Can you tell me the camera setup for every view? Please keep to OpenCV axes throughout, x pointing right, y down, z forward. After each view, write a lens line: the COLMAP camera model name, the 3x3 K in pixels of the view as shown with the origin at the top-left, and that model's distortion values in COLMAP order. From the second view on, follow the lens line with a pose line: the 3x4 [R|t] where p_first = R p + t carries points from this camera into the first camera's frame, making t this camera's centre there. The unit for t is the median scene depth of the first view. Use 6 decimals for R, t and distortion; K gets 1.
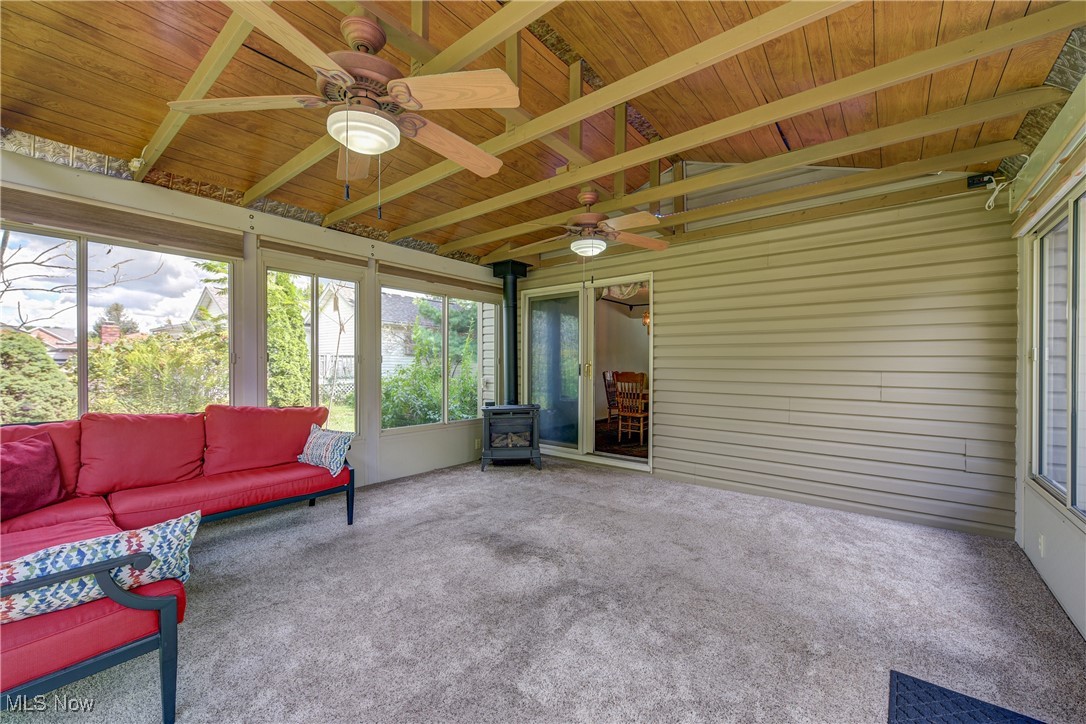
lens RADIAL K [[428.4, 0, 543.7], [0, 428.4, 367.0], [0, 0, 1]] dist [-0.000320, 0.000037]
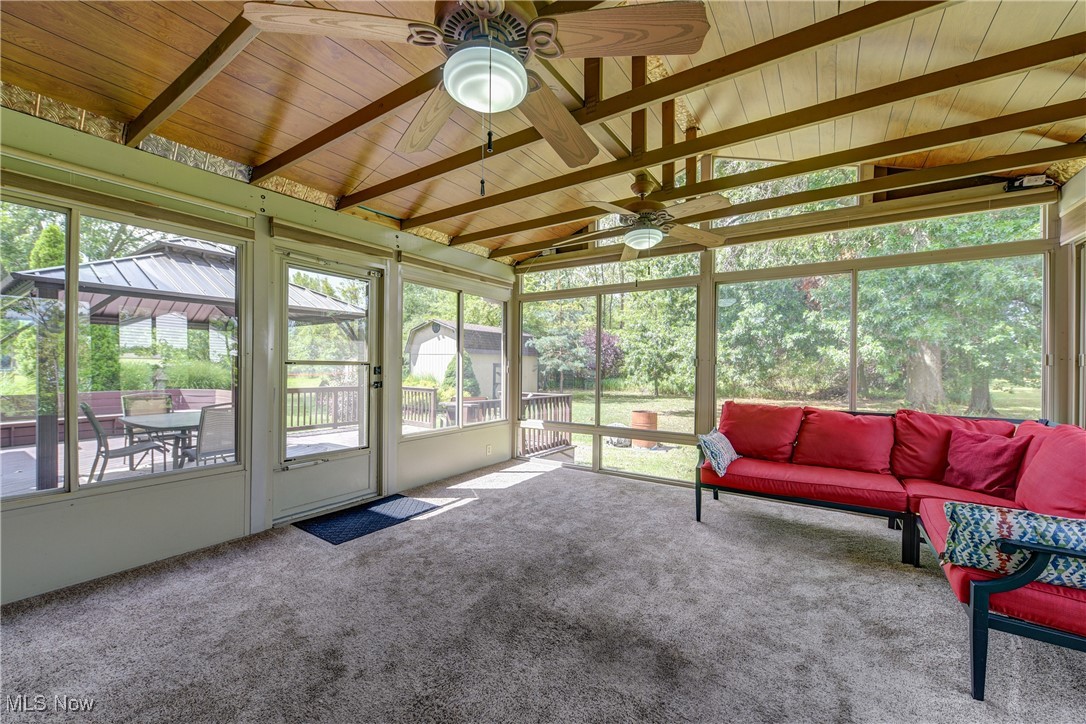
lens RADIAL K [[428.4, 0, 543.7], [0, 428.4, 367.0], [0, 0, 1]] dist [-0.000320, 0.000037]
pose [[-0.996044, -0.006057, -0.088658, 0.069096], [-0.006440, 0.999971, 0.004032, -0.004152], [0.088631, 0.004587, -0.996054, 1.218868]]
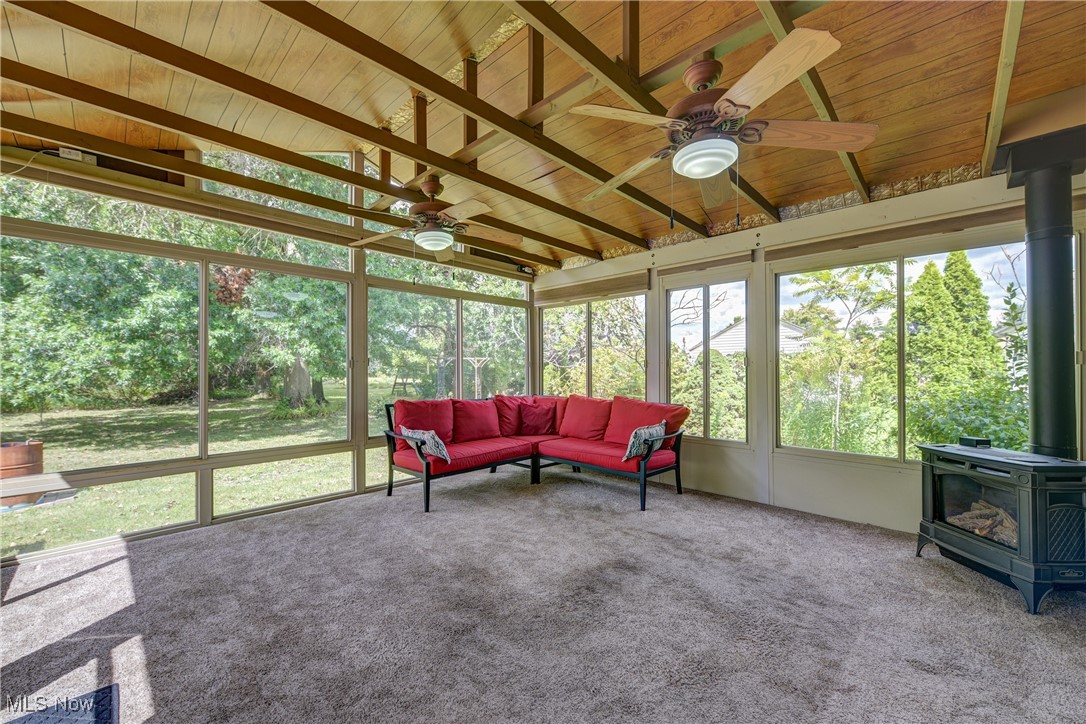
lens RADIAL K [[433.4, 0, 543.0], [0, 433.4, 362.0], [0, 0, 1]] dist [-0.001138, -0.000535]
pose [[-0.089355, -0.015594, -0.995878, 0.599911], [-0.003316, 0.999877, -0.015359, -0.002004], [0.995994, 0.001930, -0.089396, 0.713426]]
